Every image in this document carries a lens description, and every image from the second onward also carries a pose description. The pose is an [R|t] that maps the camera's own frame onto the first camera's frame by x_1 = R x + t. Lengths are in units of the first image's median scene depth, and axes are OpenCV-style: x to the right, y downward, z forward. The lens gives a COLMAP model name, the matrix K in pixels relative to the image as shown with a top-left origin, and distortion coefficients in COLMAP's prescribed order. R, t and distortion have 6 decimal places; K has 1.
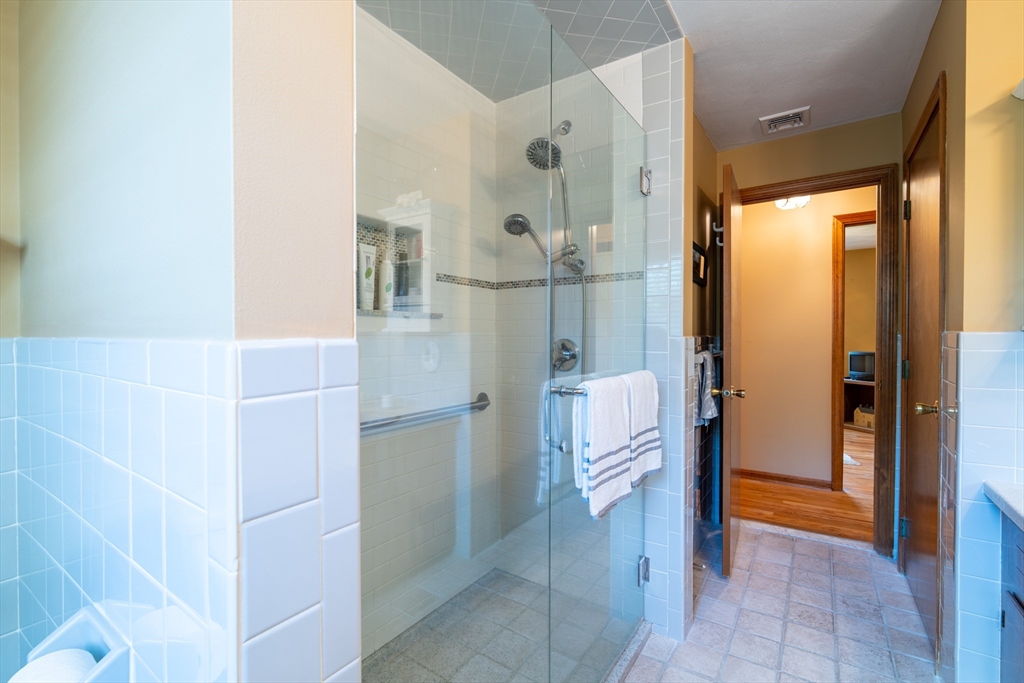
lens RADIAL K [[454.5, 0, 511.1], [0, 454.5, 337.1], [0, 0, 1]] dist [-0.012172, 0.002541]
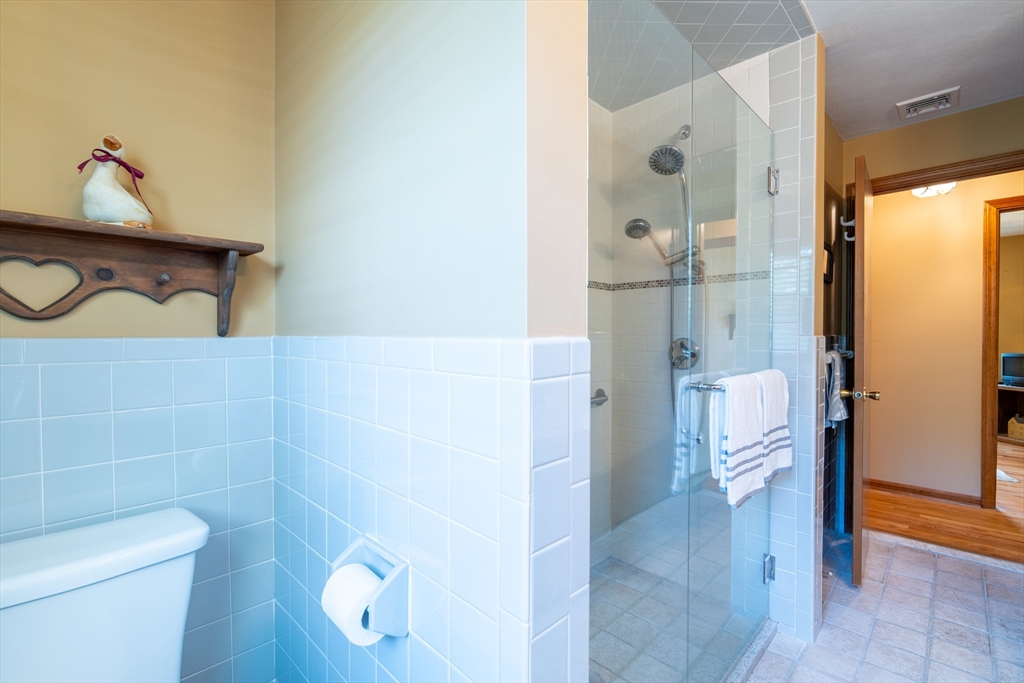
lens RADIAL K [[454.5, 0, 509.0], [0, 454.5, 337.3], [0, 0, 1]] dist [-0.012172, 0.002541]
pose [[0.983109, 0.001648, -0.183012, -0.089271], [-0.001112, 0.999995, 0.003032, -0.000013], [0.183016, -0.002778, 0.983106, -0.086934]]
